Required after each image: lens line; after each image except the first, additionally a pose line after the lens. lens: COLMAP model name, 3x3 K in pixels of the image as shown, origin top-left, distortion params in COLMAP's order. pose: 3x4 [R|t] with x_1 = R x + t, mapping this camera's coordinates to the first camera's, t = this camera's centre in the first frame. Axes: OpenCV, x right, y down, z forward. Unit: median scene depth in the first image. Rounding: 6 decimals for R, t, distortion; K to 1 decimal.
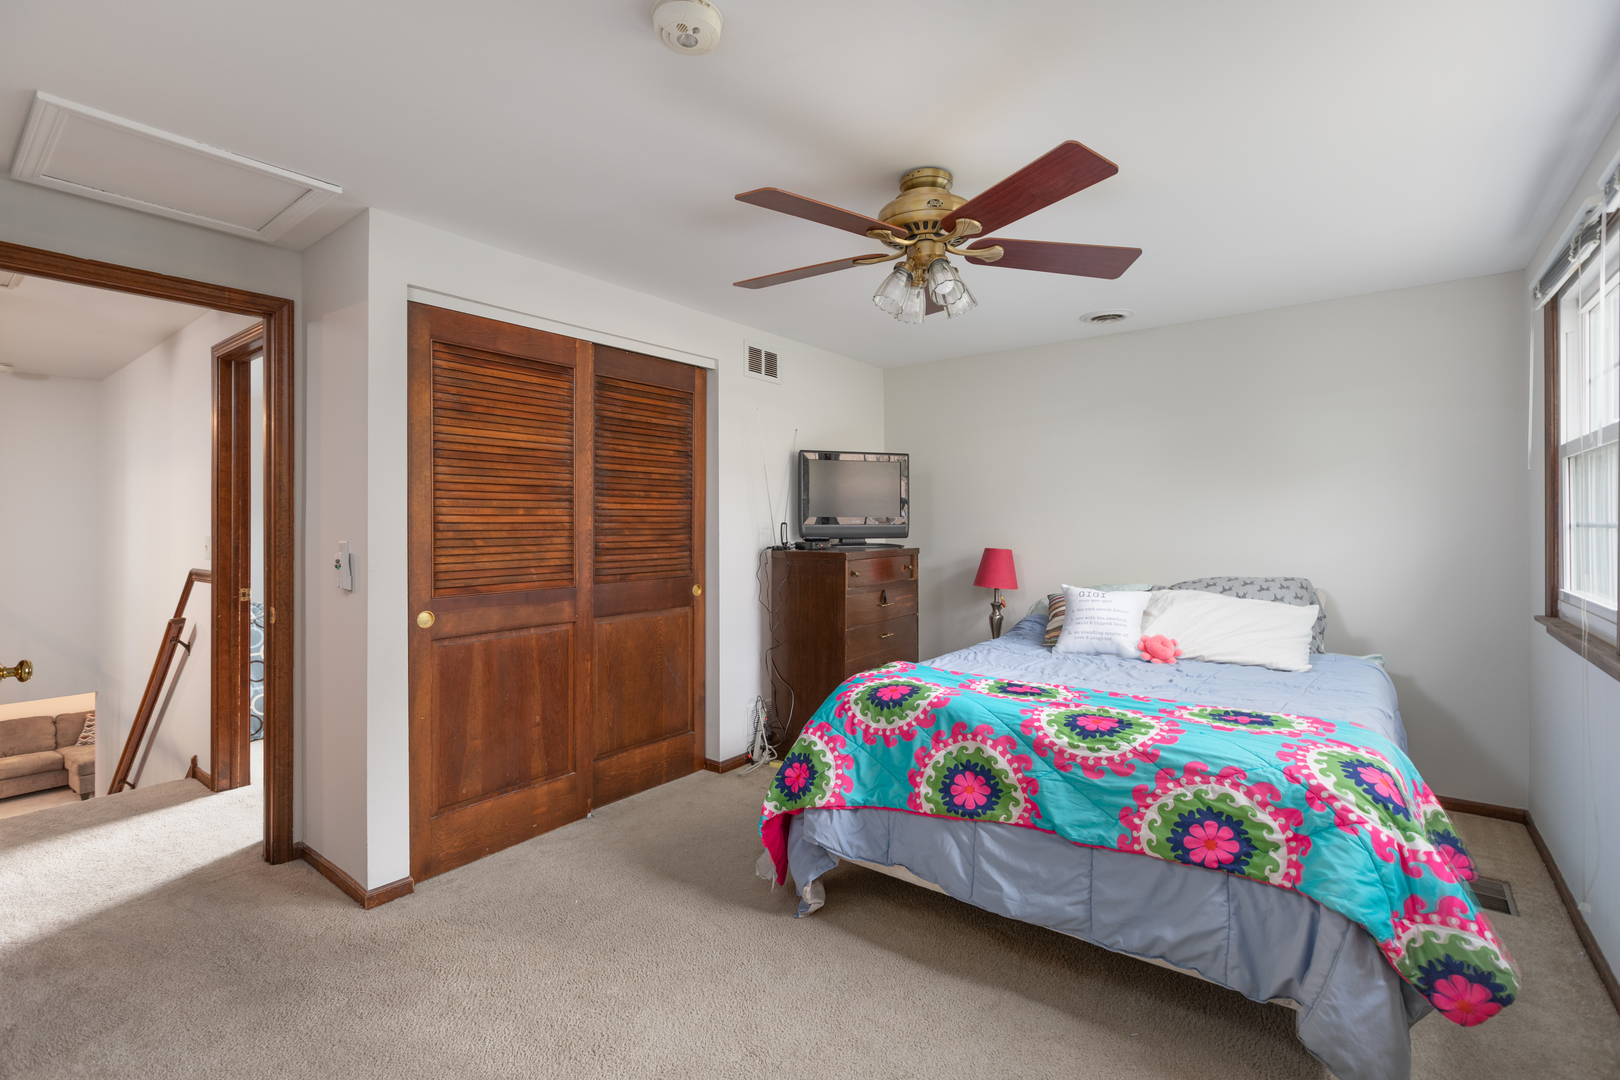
lens RADIAL K [[738.6, 0, 794.7], [0, 738.6, 540.4], [0, 0, 1]] dist [0.001516, -0.000072]
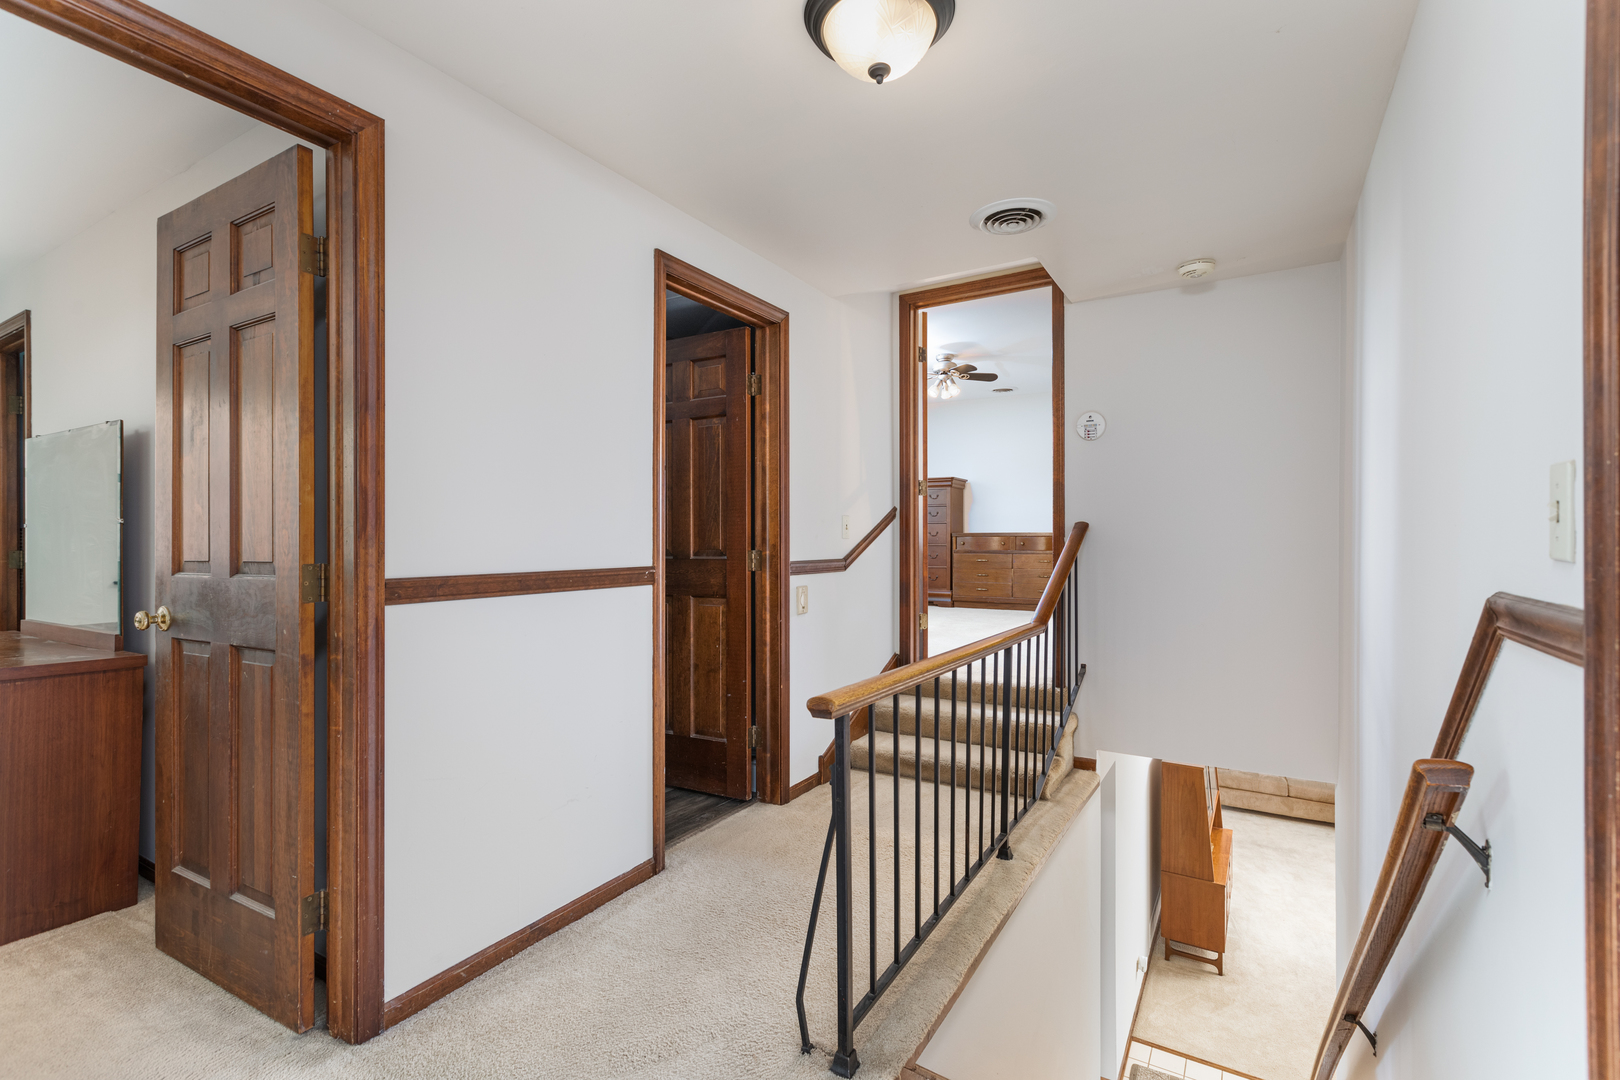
lens RADIAL K [[738.6, 0, 794.7], [0, 738.6, 540.4], [0, 0, 1]] dist [0.001516, -0.000072]
pose [[0.116228, -0.006848, -0.993199, -0.579090], [0.001406, 0.999976, -0.006731, 0.021332], [0.993222, -0.000615, 0.116235, 0.717673]]
